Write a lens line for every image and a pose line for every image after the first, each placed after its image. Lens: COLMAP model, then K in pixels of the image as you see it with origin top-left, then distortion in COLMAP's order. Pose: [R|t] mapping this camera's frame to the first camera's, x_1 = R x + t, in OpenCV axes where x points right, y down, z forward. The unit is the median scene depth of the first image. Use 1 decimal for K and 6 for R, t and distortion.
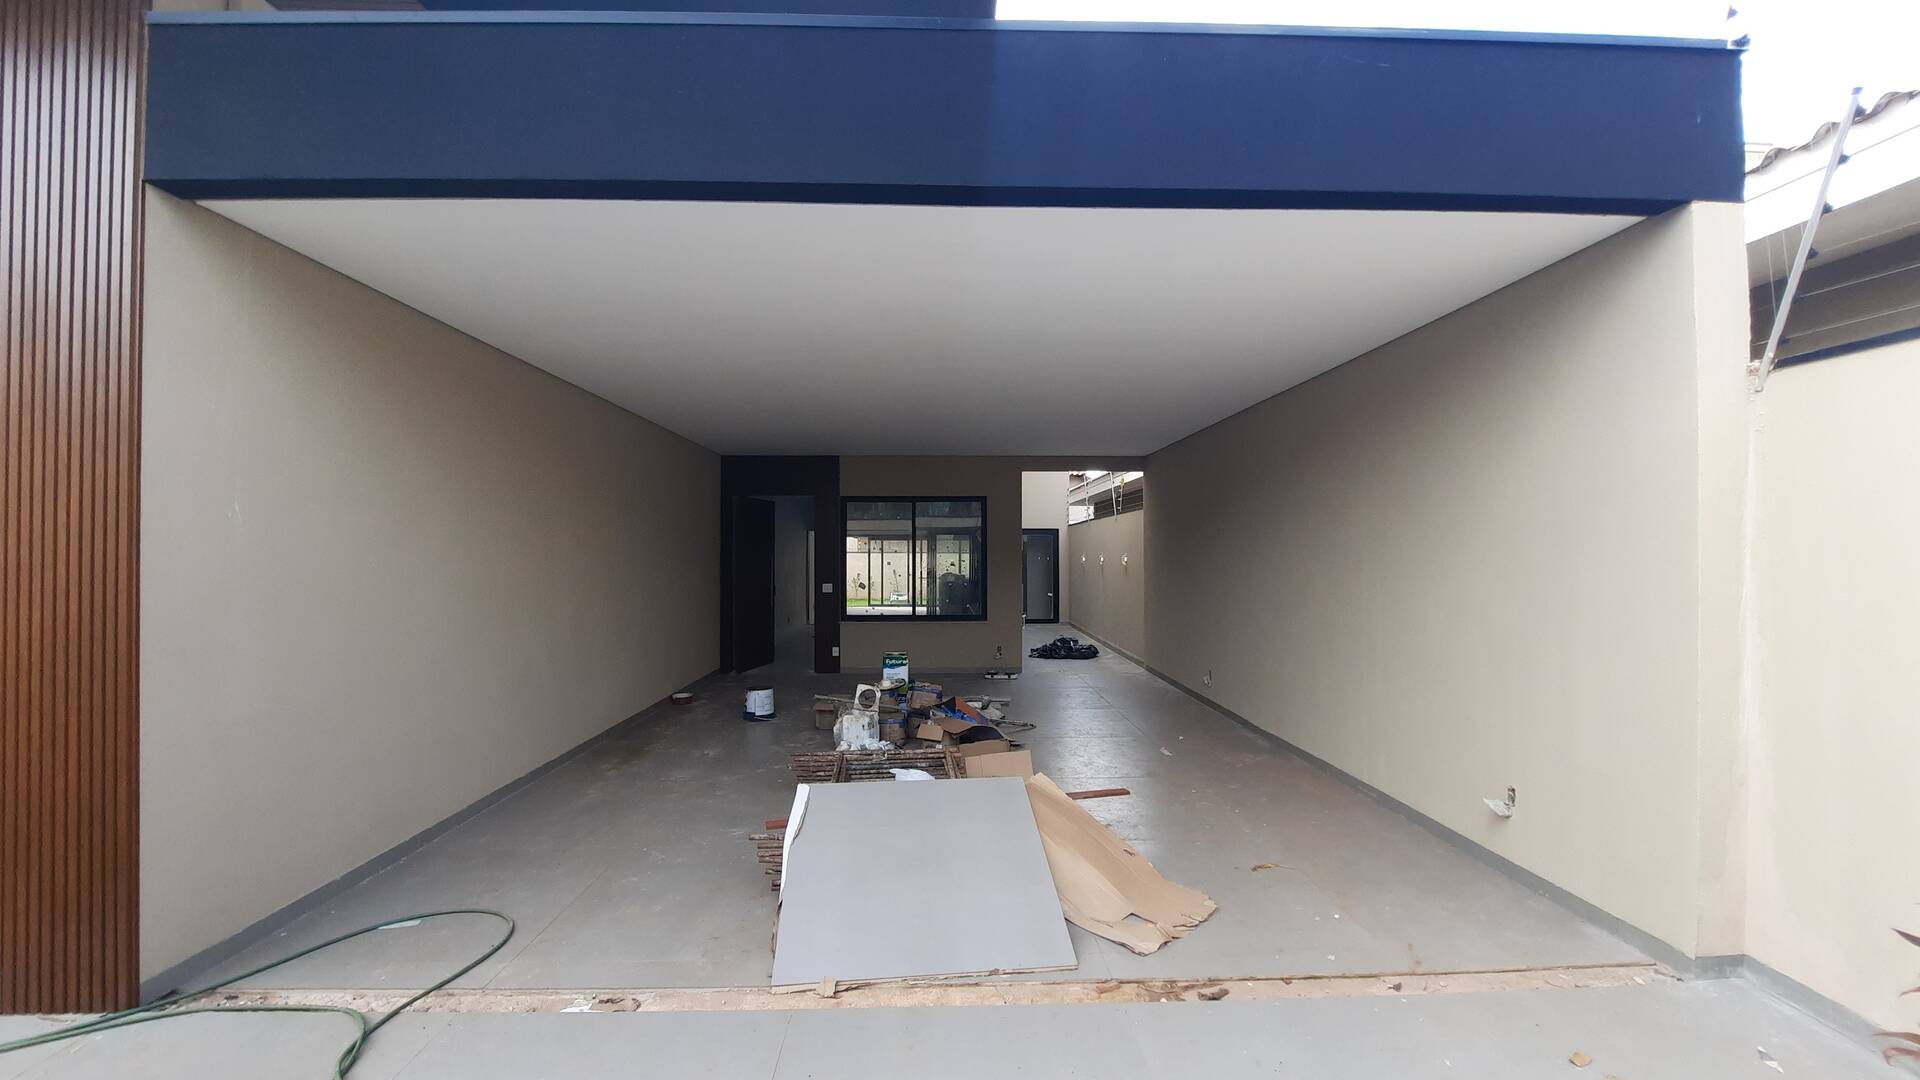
lens RADIAL K [[763.8, 0, 960.9], [0, 763.8, 541.3], [0, 0, 1]] dist [-0.005077, -0.001772]
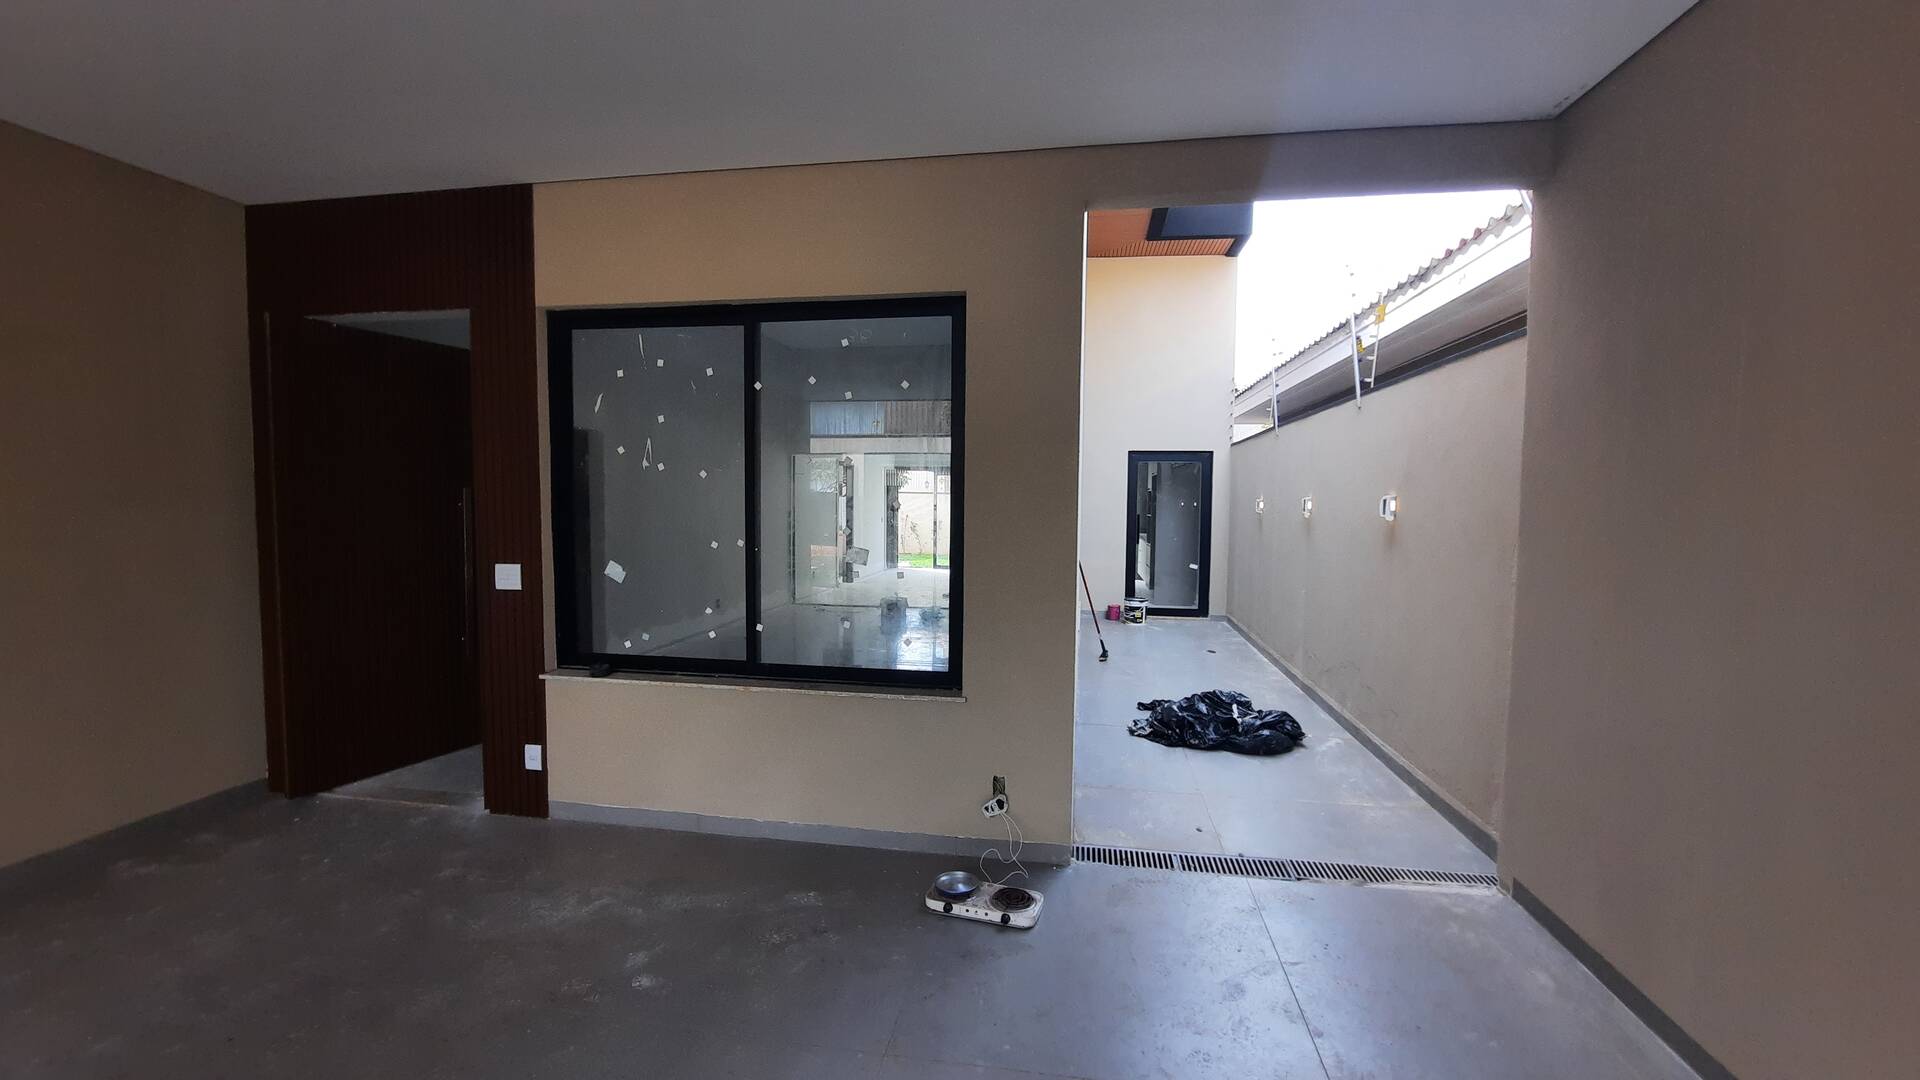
lens RADIAL K [[763.8, 0, 965.4], [0, 763.8, 540.1], [0, 0, 1]] dist [-0.005077, -0.001772]
pose [[0.982417, 0.021012, -0.185512, 0.077563], [-0.008291, 0.997576, 0.069084, 0.015724], [0.186514, -0.066331, 0.980211, 0.581067]]
